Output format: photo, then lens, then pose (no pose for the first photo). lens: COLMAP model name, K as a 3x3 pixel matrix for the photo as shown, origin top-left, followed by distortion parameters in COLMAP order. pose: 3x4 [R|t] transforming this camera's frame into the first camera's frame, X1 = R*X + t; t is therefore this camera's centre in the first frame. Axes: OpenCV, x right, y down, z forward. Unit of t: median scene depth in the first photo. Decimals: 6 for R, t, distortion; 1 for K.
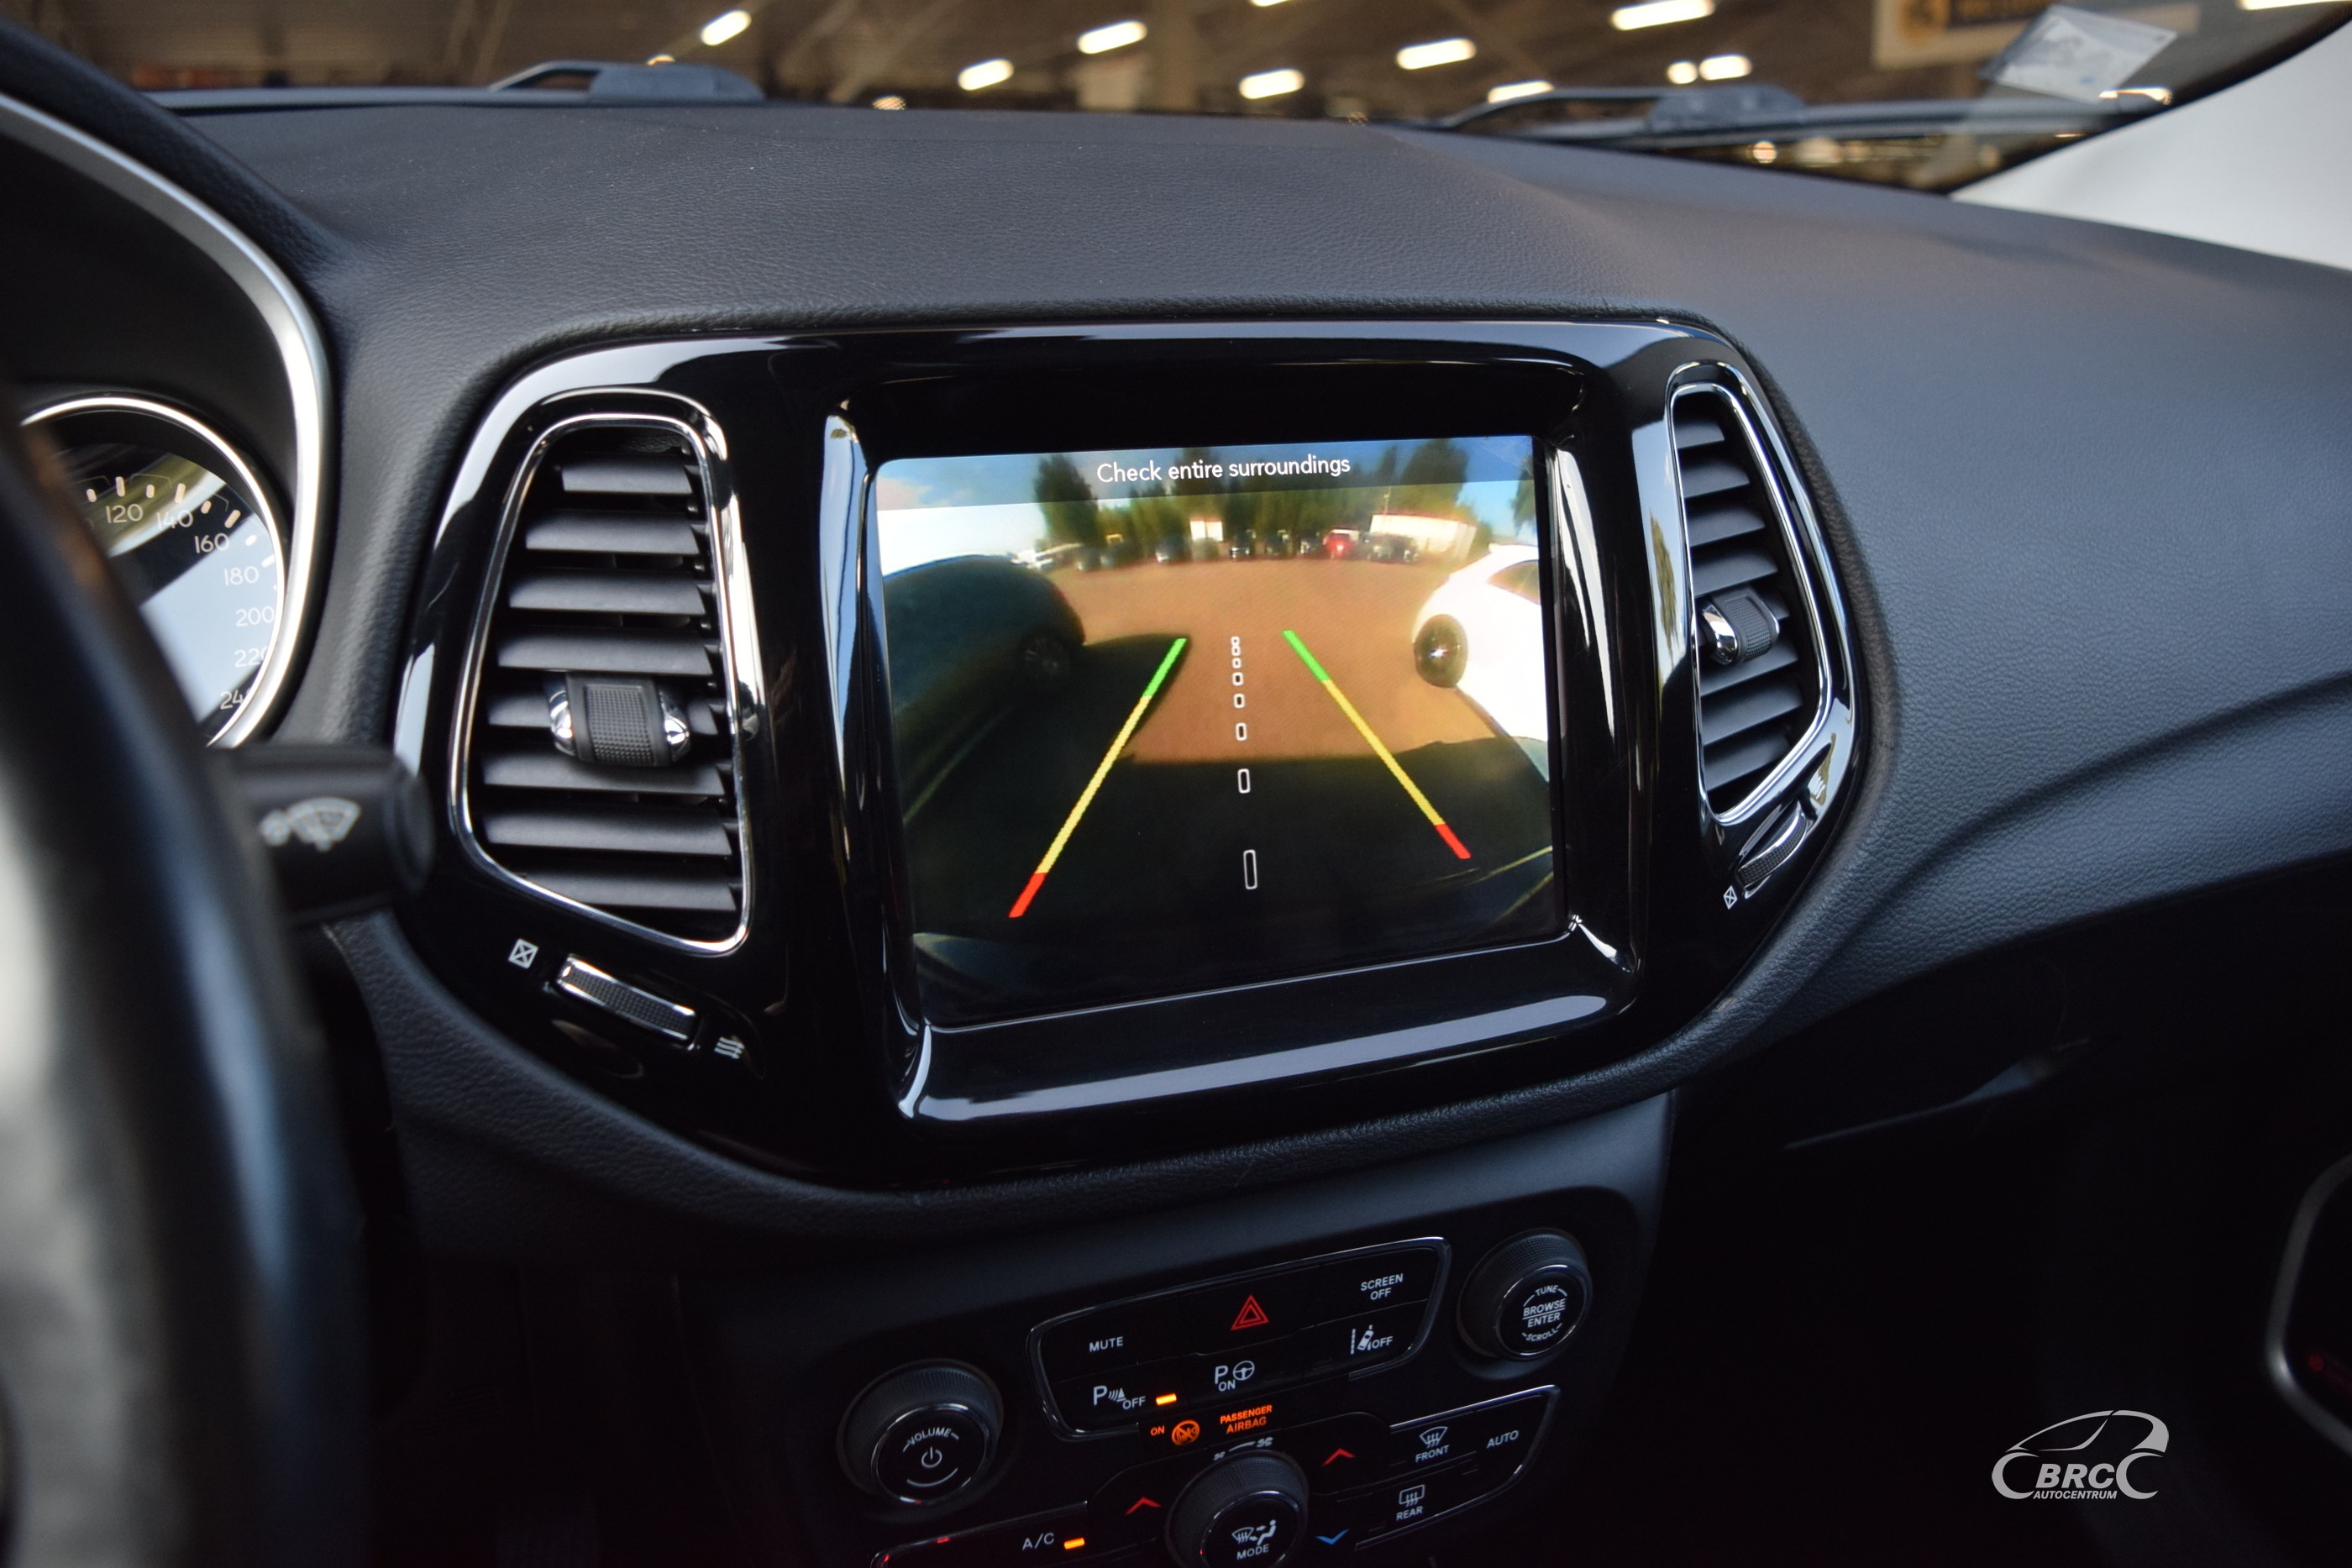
lens RADIAL K [[1809.7, 0, 1172.0], [0, 1809.7, 783.7], [0, 0, 1]] dist [-0.102931, 0.023268]
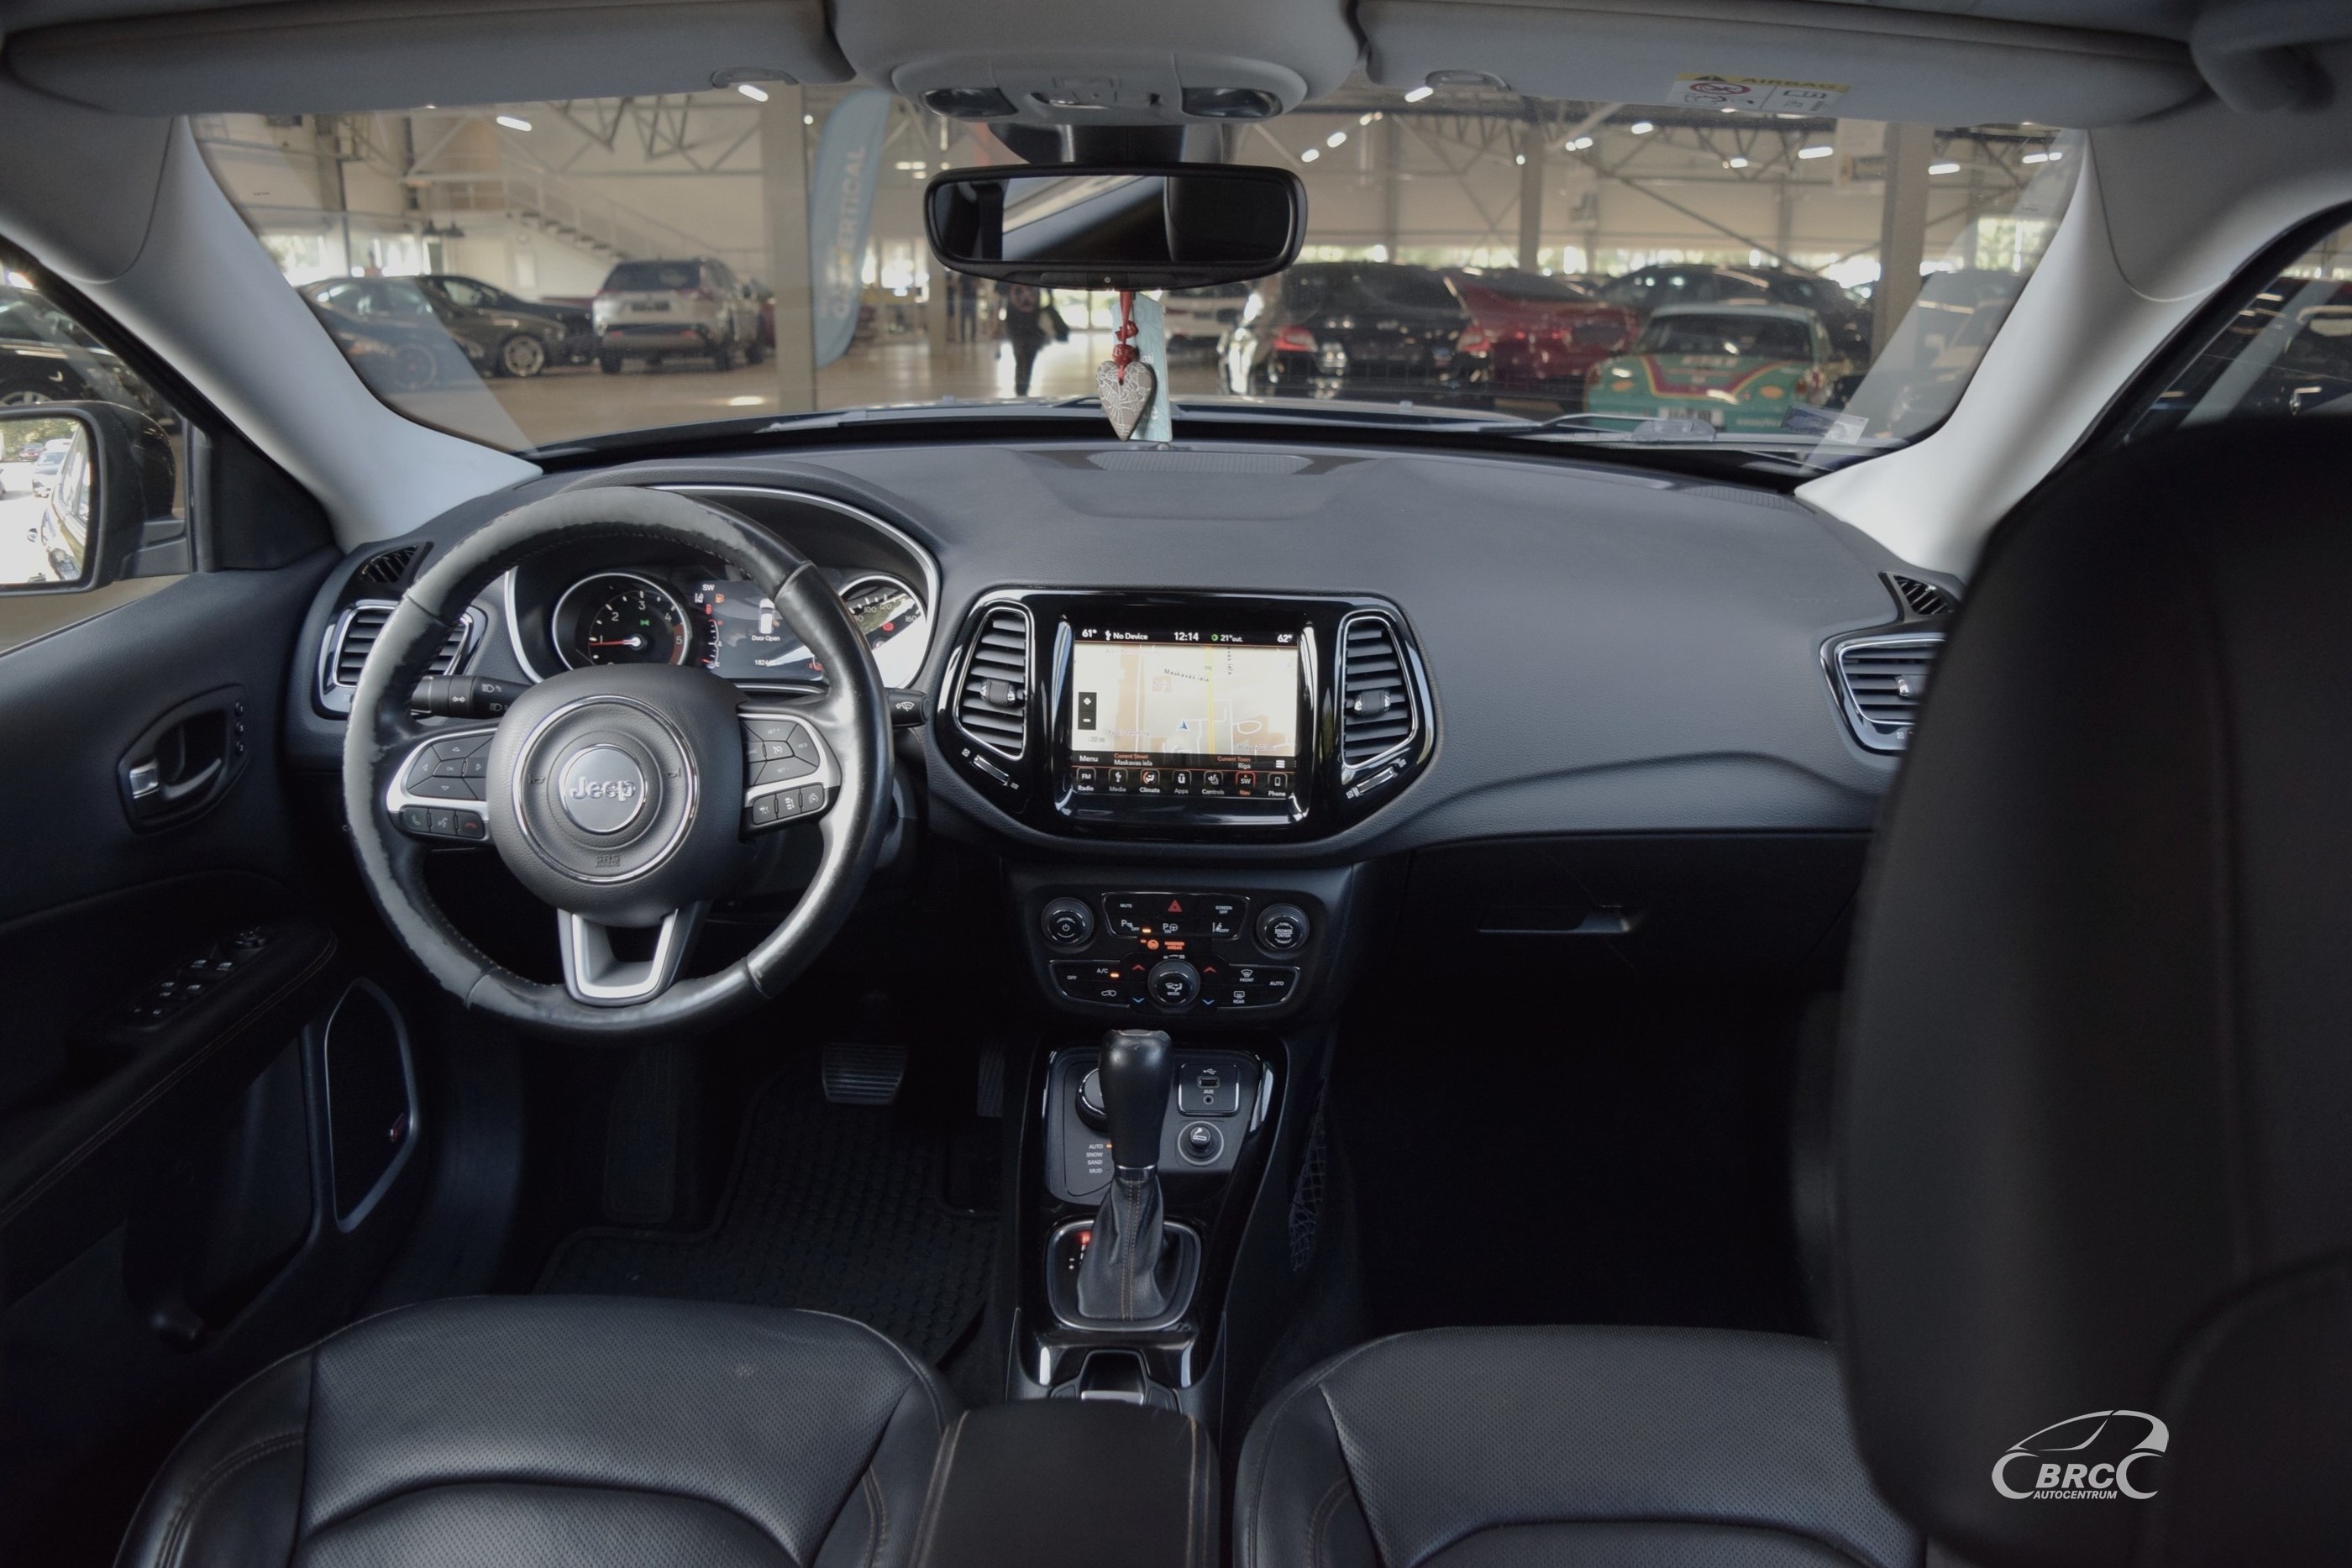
lens RADIAL K [[1809.7, 0, 1181.4], [0, 1809.7, 784.9], [0, 0, 1]] dist [-0.102931, 0.023268]
pose [[0.921849, 0.128124, -0.365758, 1.148692], [-0.127542, 0.991496, 0.025864, 0.006983], [0.365961, 0.022807, 0.930351, -1.864445]]
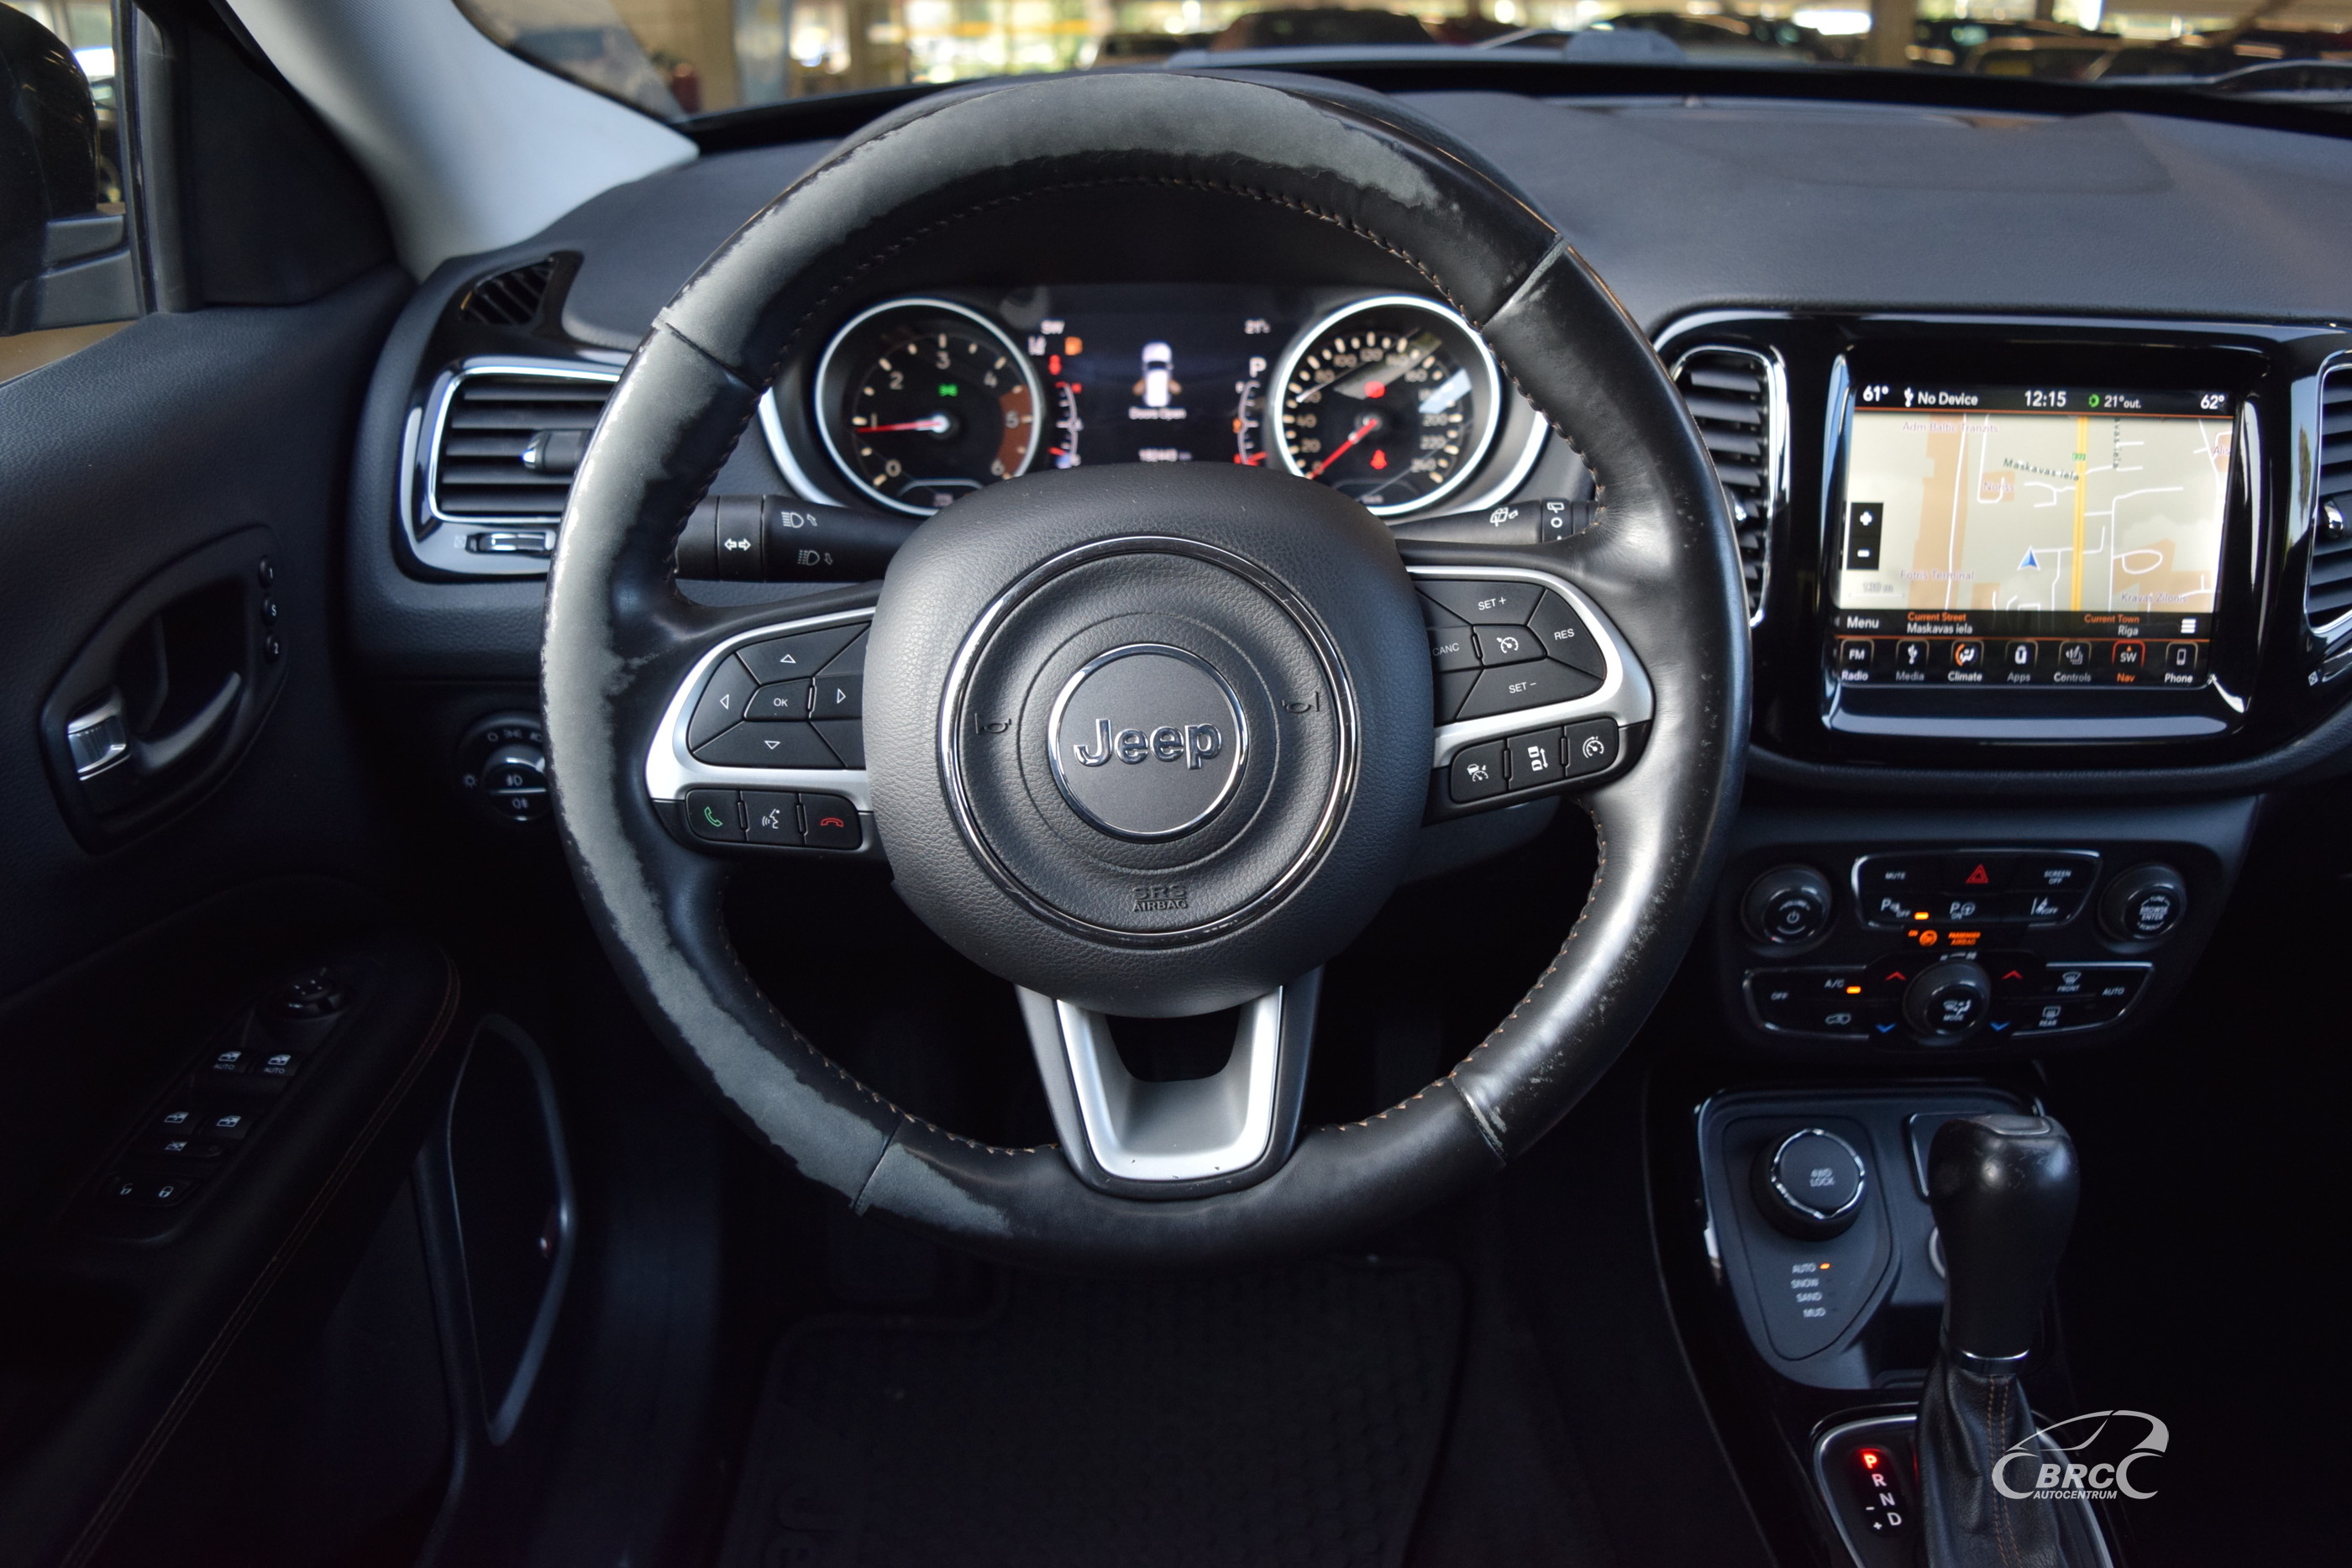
lens RADIAL K [[1809.7, 0, 1177.5], [0, 1809.7, 783.7], [0, 0, 1]] dist [-0.102931, 0.023268]
pose [[0.938242, 0.142472, -0.315284, -0.157716], [-0.103185, 0.985035, 0.138057, 0.046240], [0.330235, -0.096998, 0.938902, -0.886632]]
